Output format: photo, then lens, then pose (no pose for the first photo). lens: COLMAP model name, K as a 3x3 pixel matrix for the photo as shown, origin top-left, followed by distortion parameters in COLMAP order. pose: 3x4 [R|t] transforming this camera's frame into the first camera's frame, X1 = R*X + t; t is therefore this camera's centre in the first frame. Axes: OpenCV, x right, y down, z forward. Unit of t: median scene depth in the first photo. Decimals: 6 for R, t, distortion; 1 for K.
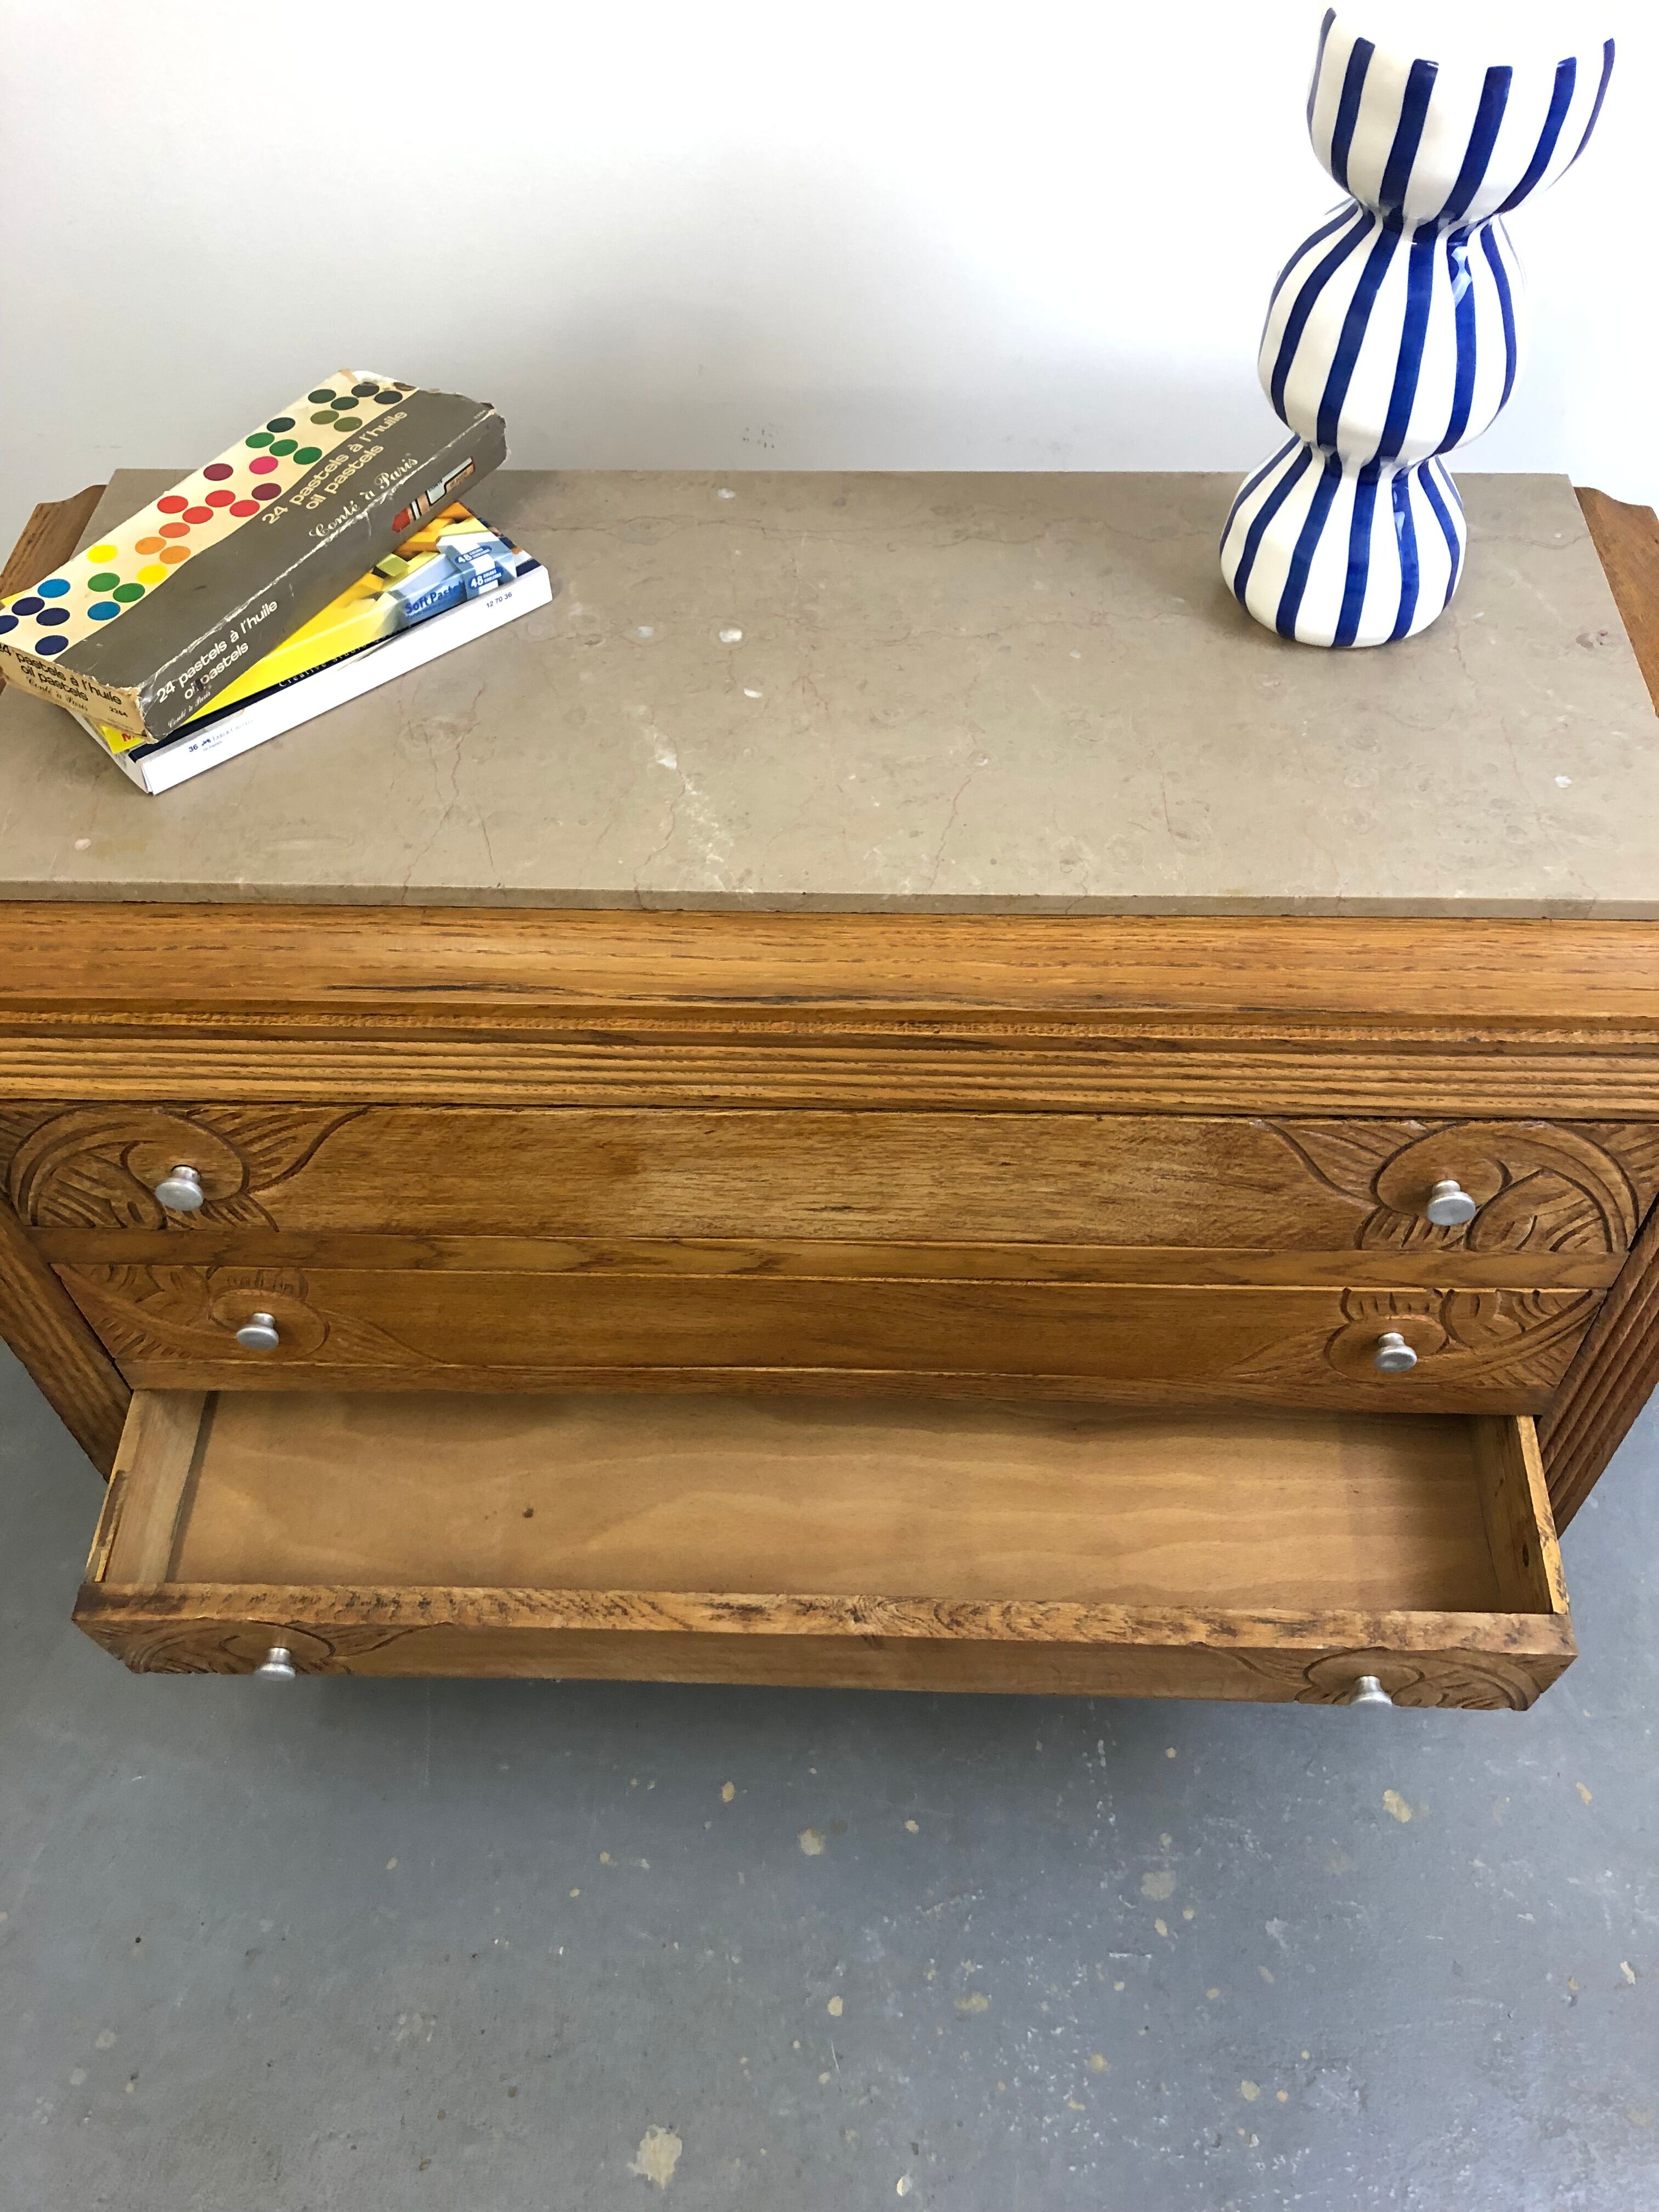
lens RADIAL K [[1799.6, 0, 827.4], [0, 1799.6, 1087.4], [0, 0, 1]] dist [0.033281, -0.045090]
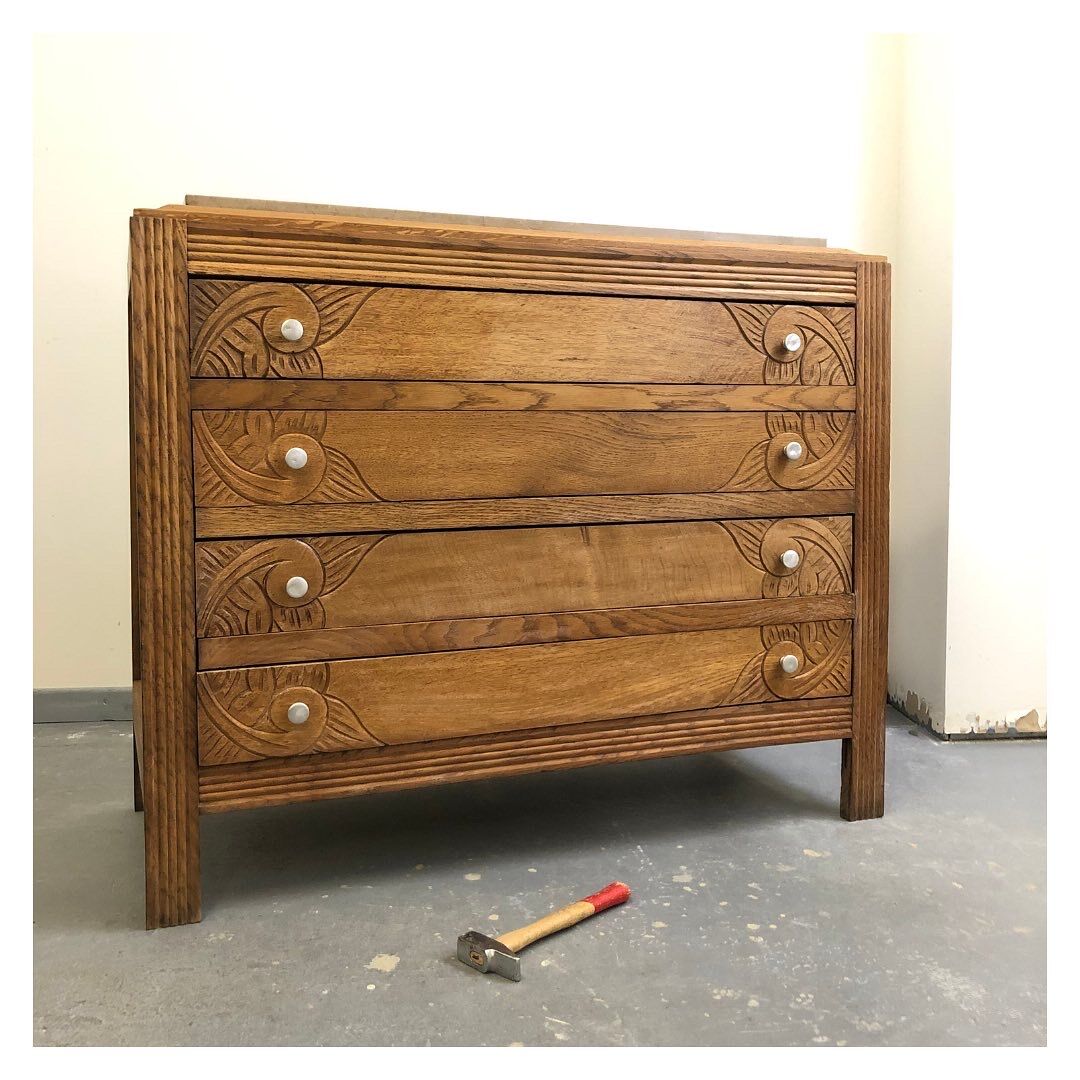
lens RADIAL K [[1138.7, 0, 560.5], [0, 1138.7, 494.1], [0, 0, 1]] dist [0.042224, 0.000000]
pose [[0.918527, -0.001157, 0.395357, -0.605869], [0.291555, 0.677386, -0.675384, 1.208939], [-0.267028, 0.735626, 0.622535, 0.213777]]
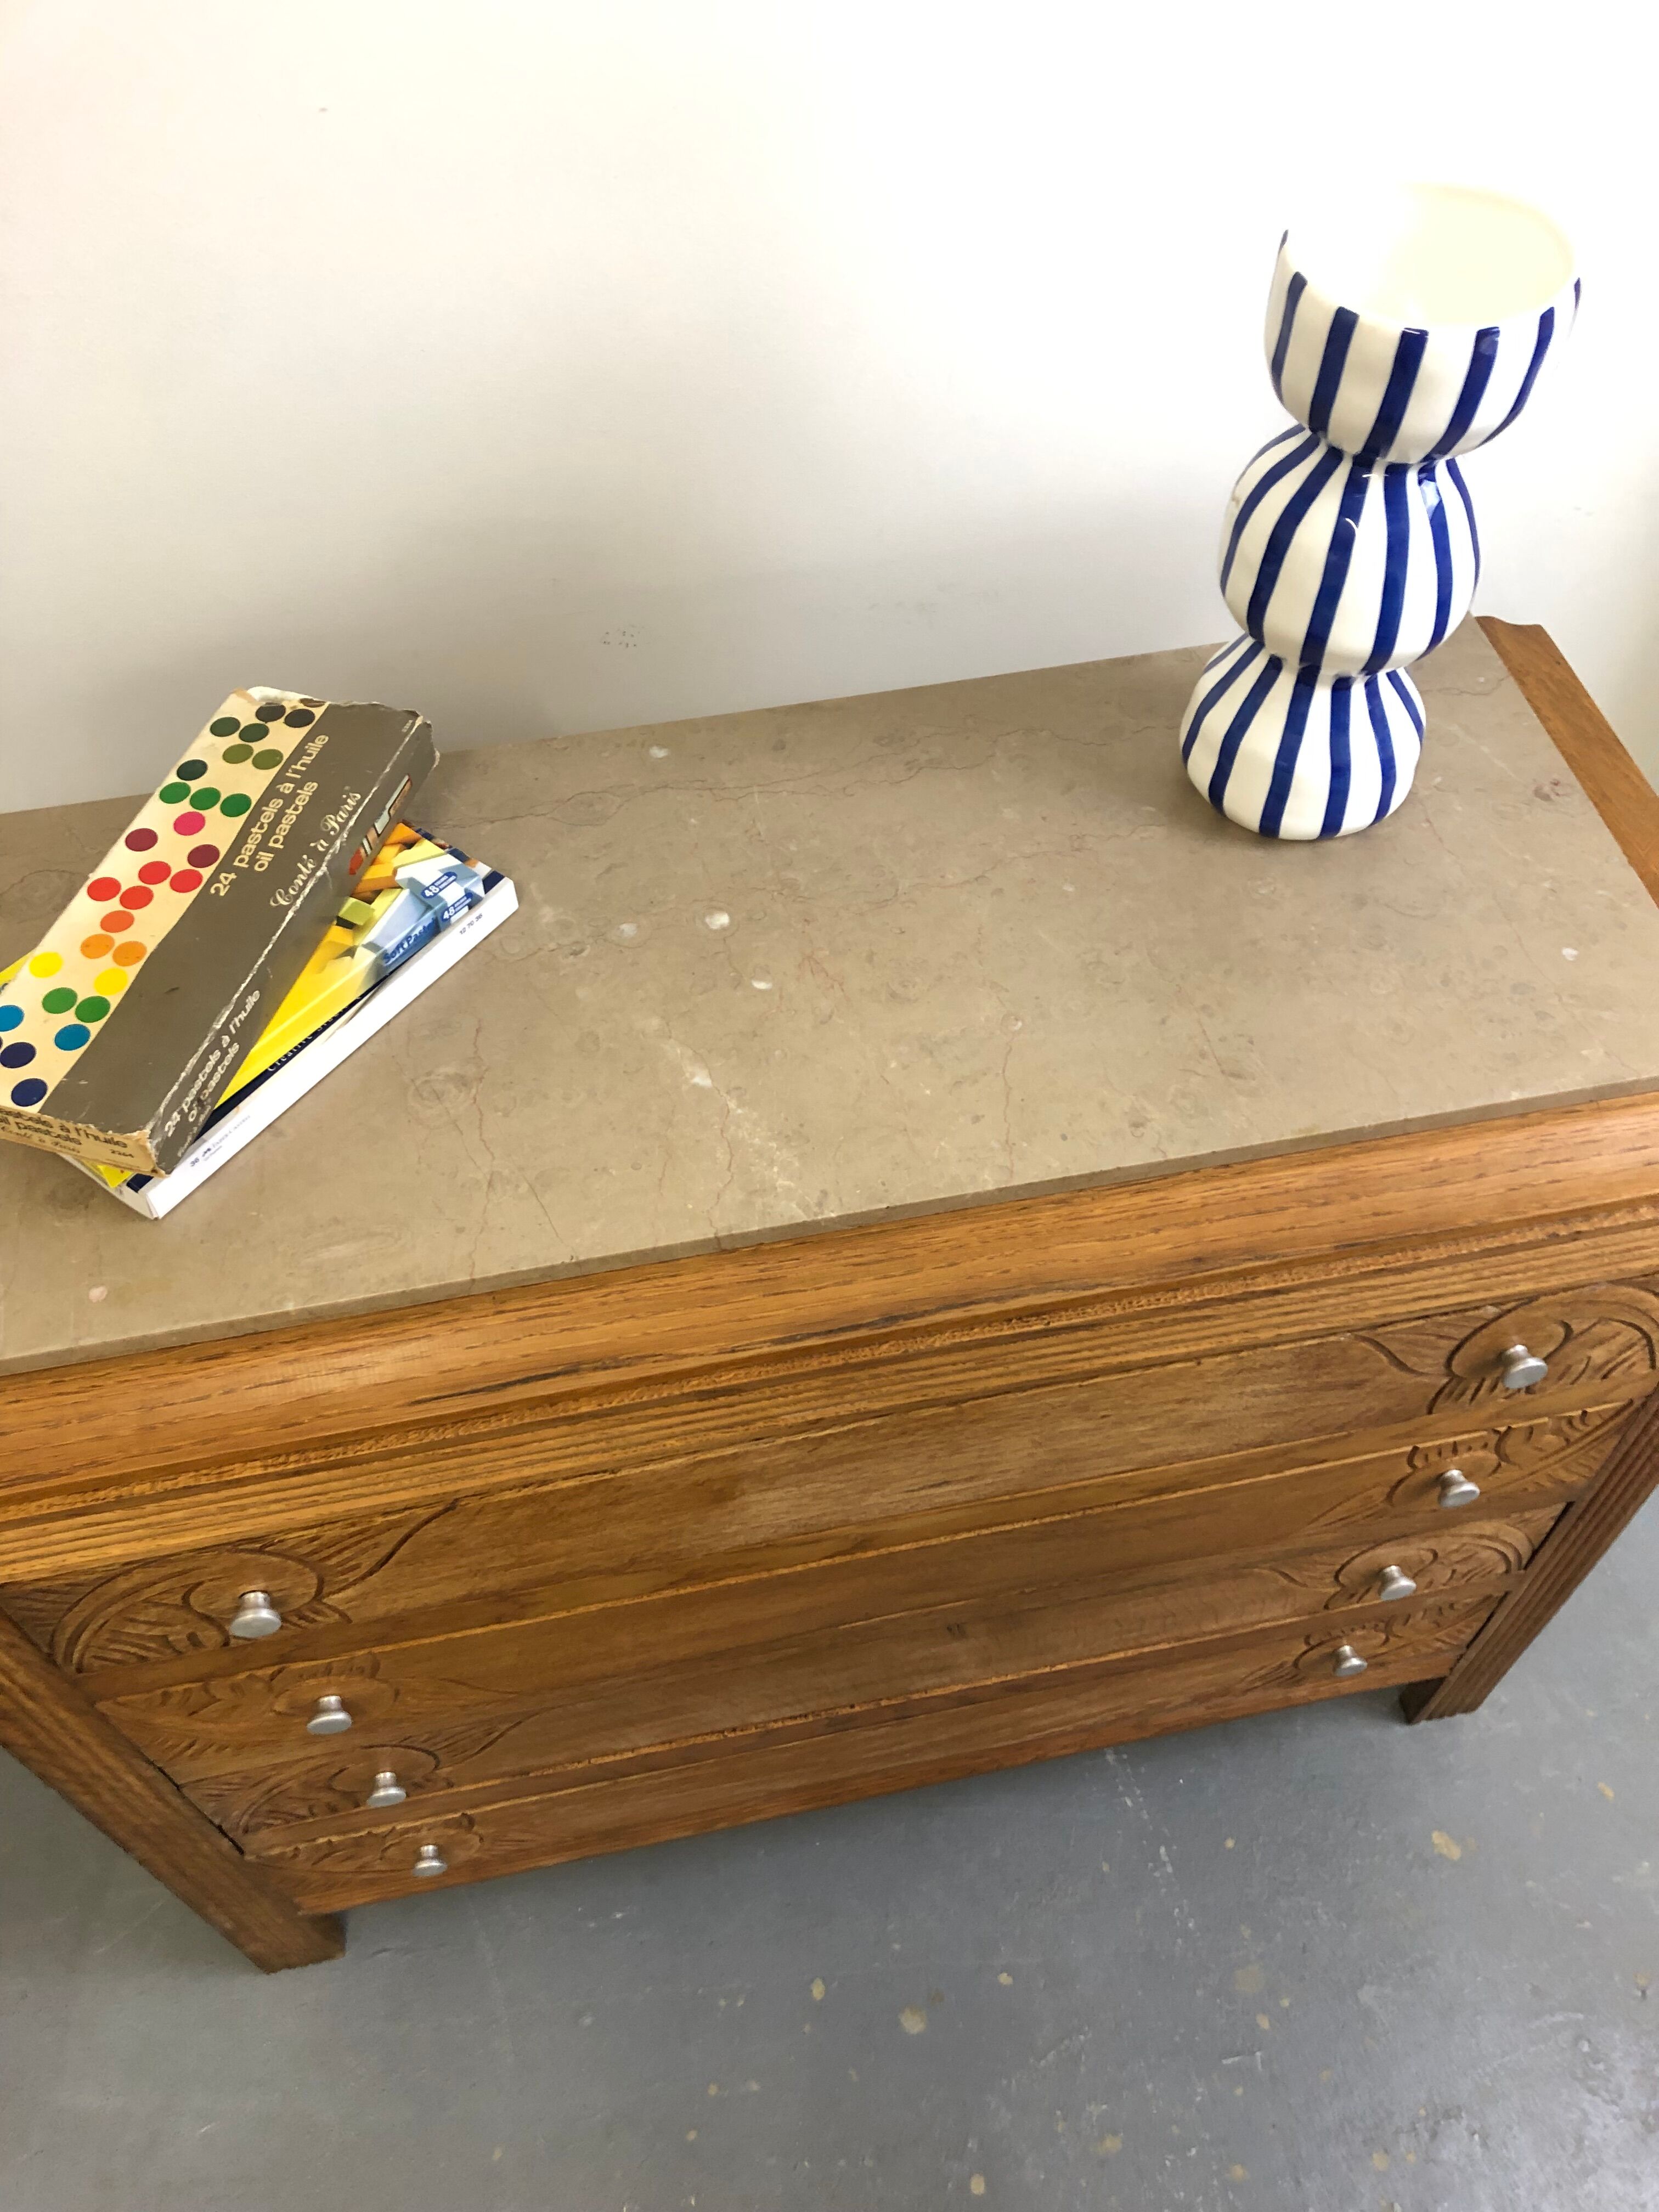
lens RADIAL K [[1799.6, 0, 829.1], [0, 1799.6, 1116.9], [0, 0, 1]] dist [0.033281, -0.045090]
pose [[0.972699, -0.179669, 0.146887, -0.162372], [0.174340, 0.983491, 0.048487, -0.191347], [-0.153174, -0.021555, 0.987964, 0.043906]]
